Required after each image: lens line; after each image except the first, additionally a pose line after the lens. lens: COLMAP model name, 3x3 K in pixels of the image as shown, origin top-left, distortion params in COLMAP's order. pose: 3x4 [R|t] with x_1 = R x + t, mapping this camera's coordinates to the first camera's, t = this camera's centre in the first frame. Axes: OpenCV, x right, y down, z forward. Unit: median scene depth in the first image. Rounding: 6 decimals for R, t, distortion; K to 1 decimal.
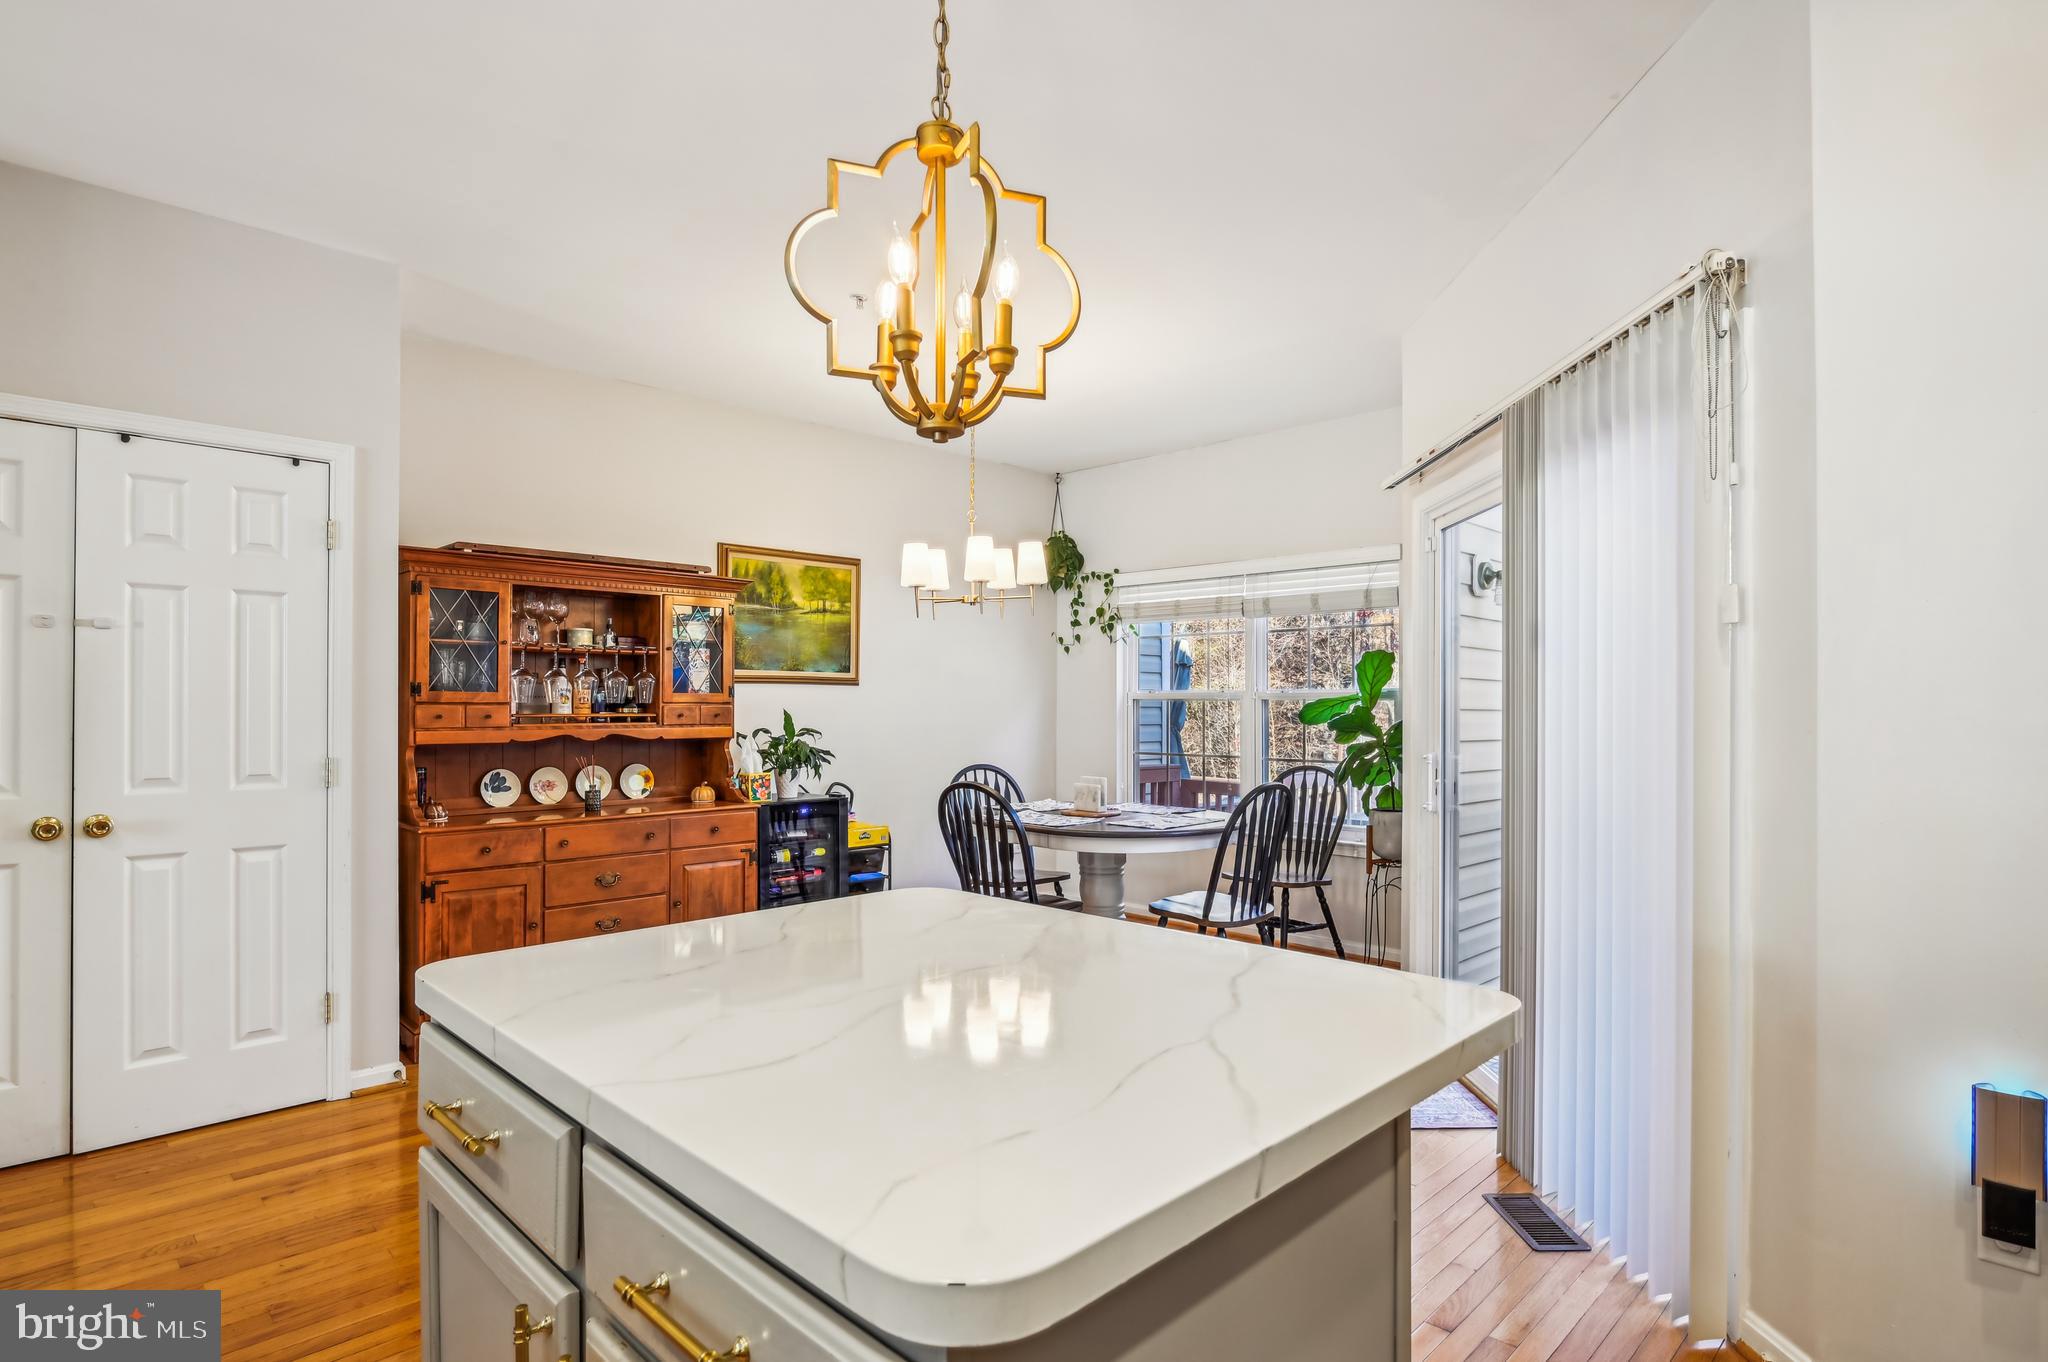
lens RADIAL K [[1071.4, 0, 1026.8], [0, 1071.4, 693.7], [0, 0, 1]] dist [-0.013170, 0.002528]
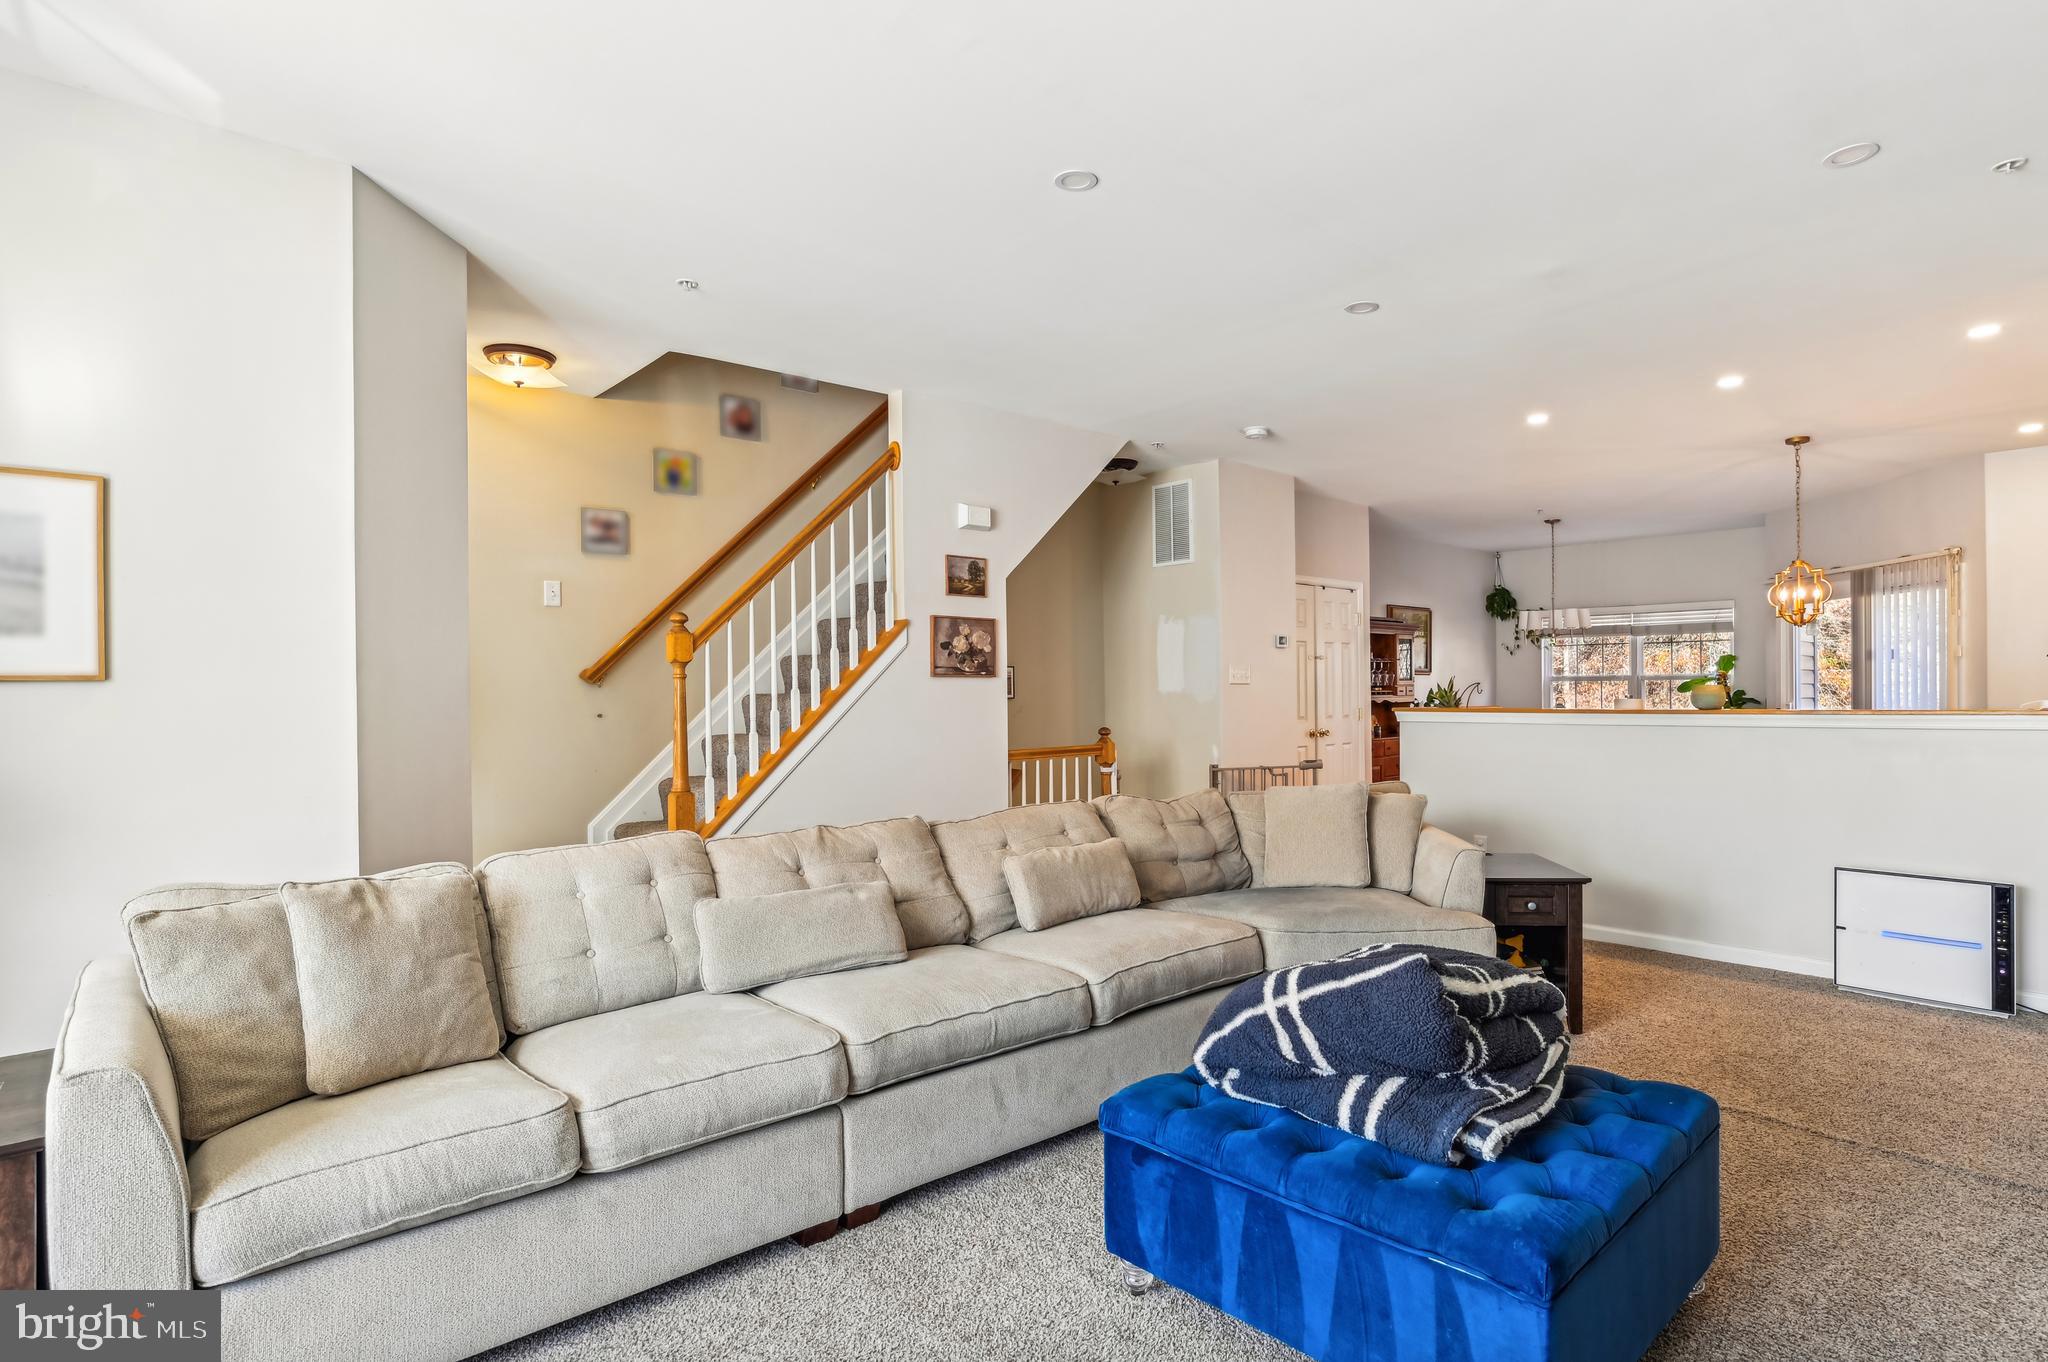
lens RADIAL K [[1071.4, 0, 1026.8], [0, 1071.4, 693.7], [0, 0, 1]] dist [-0.013170, 0.002528]
pose [[0.999295, -0.011843, -0.035636, -0.825227], [0.012443, 0.999784, 0.016640, -0.015631], [0.035431, -0.017072, 0.999226, -0.939465]]
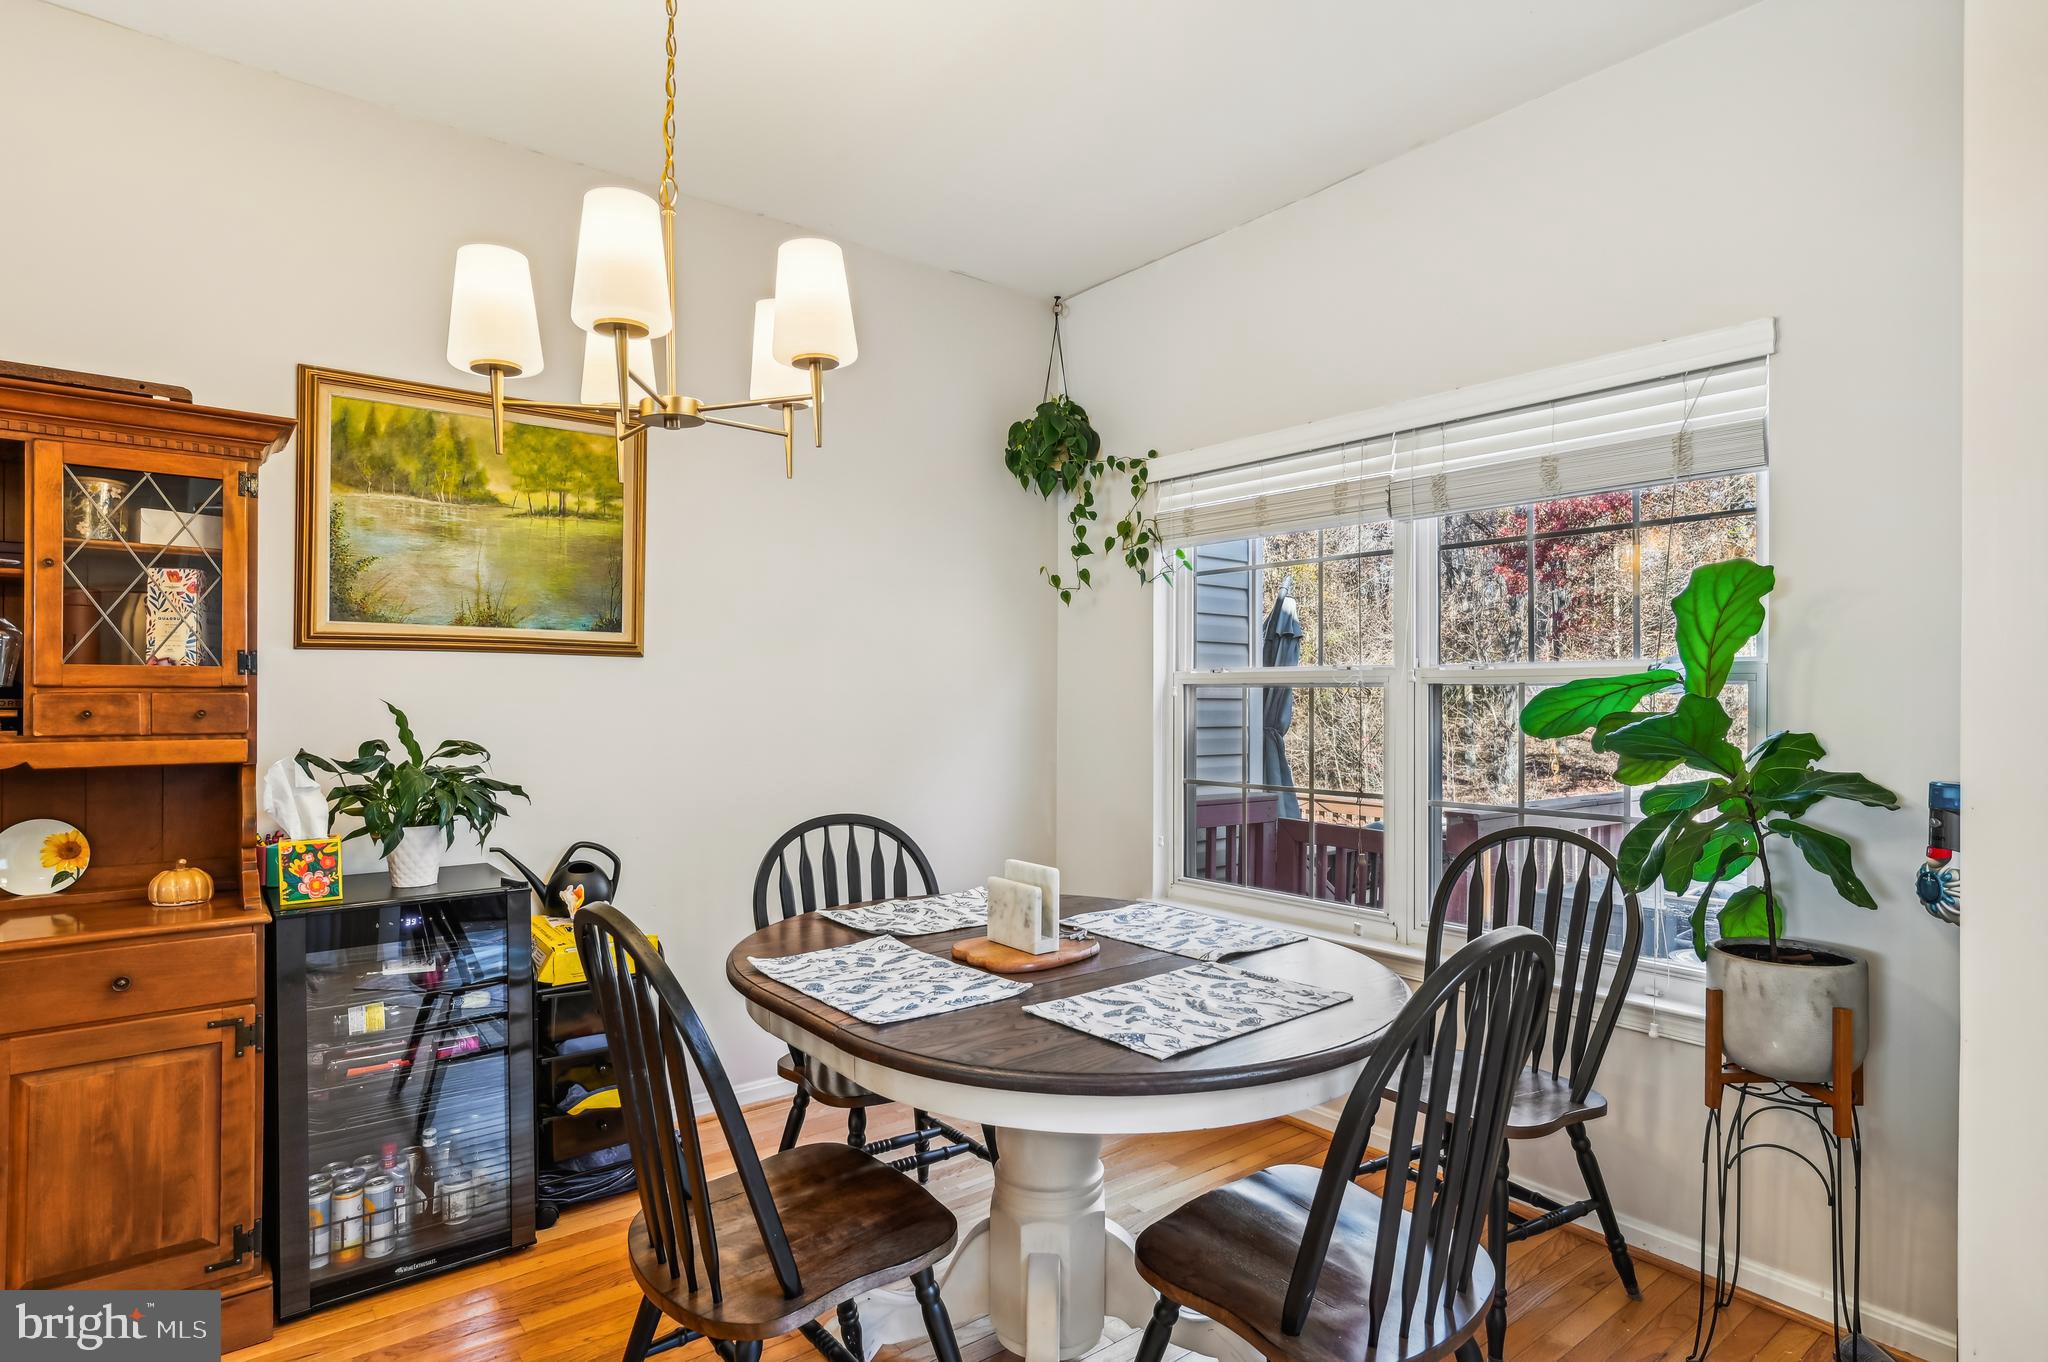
lens RADIAL K [[1071.4, 0, 1026.8], [0, 1071.4, 693.7], [0, 0, 1]] dist [-0.013170, 0.002528]
pose [[0.993662, 0.001424, -0.112403, 0.094458], [-0.000477, 0.999964, 0.008454, 0.006312], [0.112411, -0.008347, 0.993627, 0.508833]]
